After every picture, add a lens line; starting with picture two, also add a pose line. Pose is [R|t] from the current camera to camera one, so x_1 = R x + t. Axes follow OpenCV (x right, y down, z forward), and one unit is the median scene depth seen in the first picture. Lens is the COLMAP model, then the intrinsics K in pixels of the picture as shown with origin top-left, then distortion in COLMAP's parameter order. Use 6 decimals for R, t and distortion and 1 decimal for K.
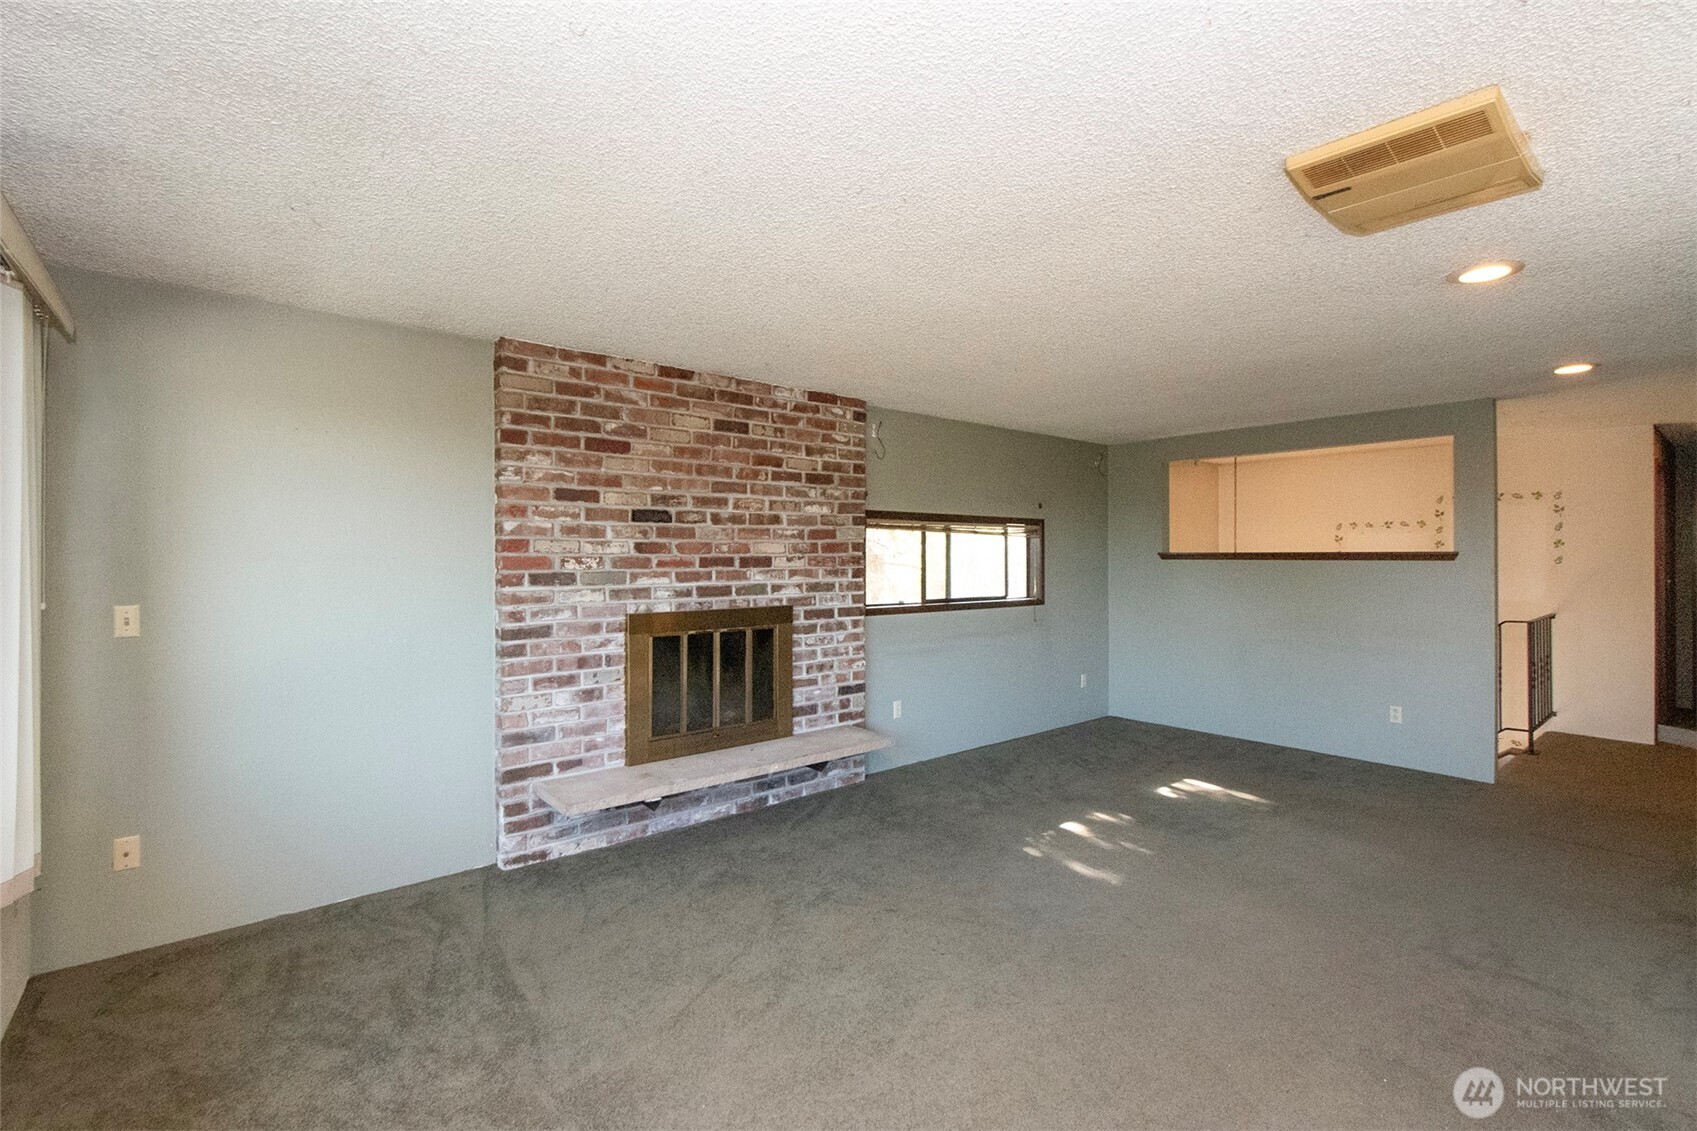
lens RADIAL K [[761.1, 0, 857.6], [0, 761.1, 557.4], [0, 0, 1]] dist [-0.001014, -0.001339]
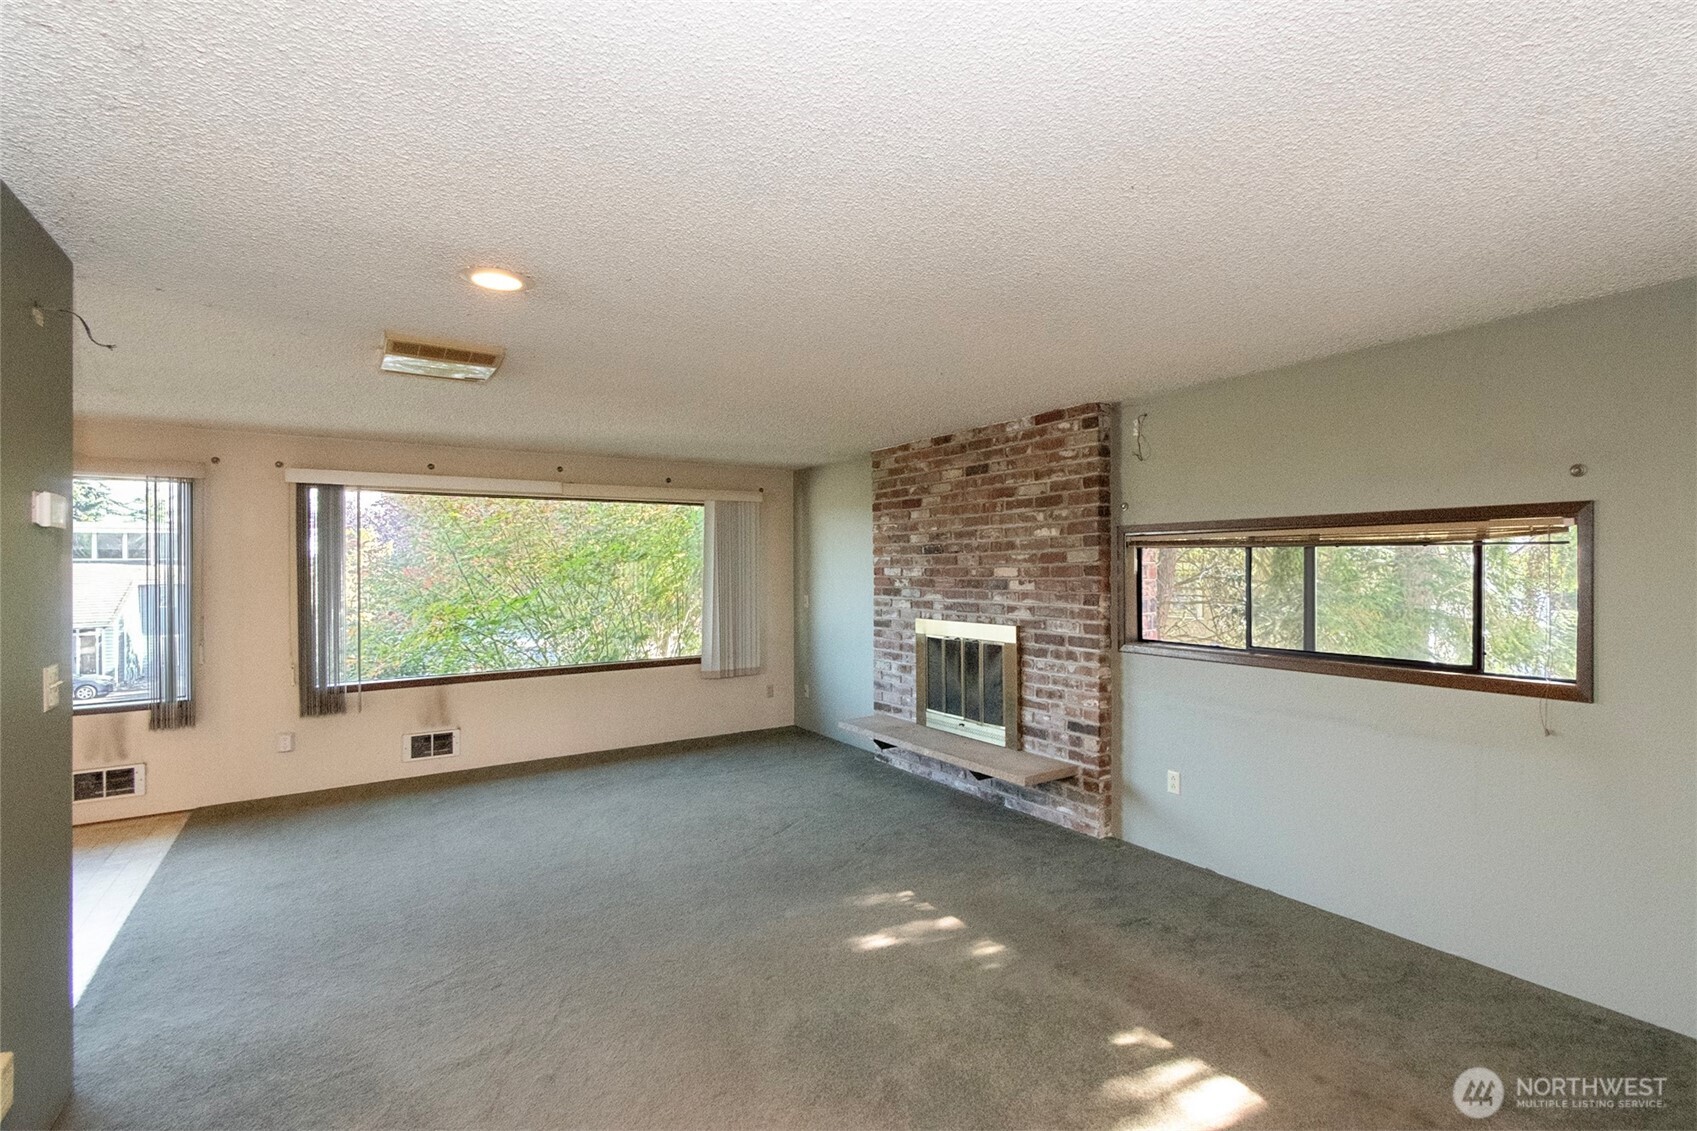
lens RADIAL K [[761.1, 0, 858.3], [0, 761.1, 569.2], [0, 0, 1]] dist [-0.001014, -0.001339]
pose [[-0.100499, 0.002540, -0.994934, 0.976260], [0.002208, 0.999995, 0.002330, -0.019098], [0.994935, -0.001962, -0.100504, 0.882559]]
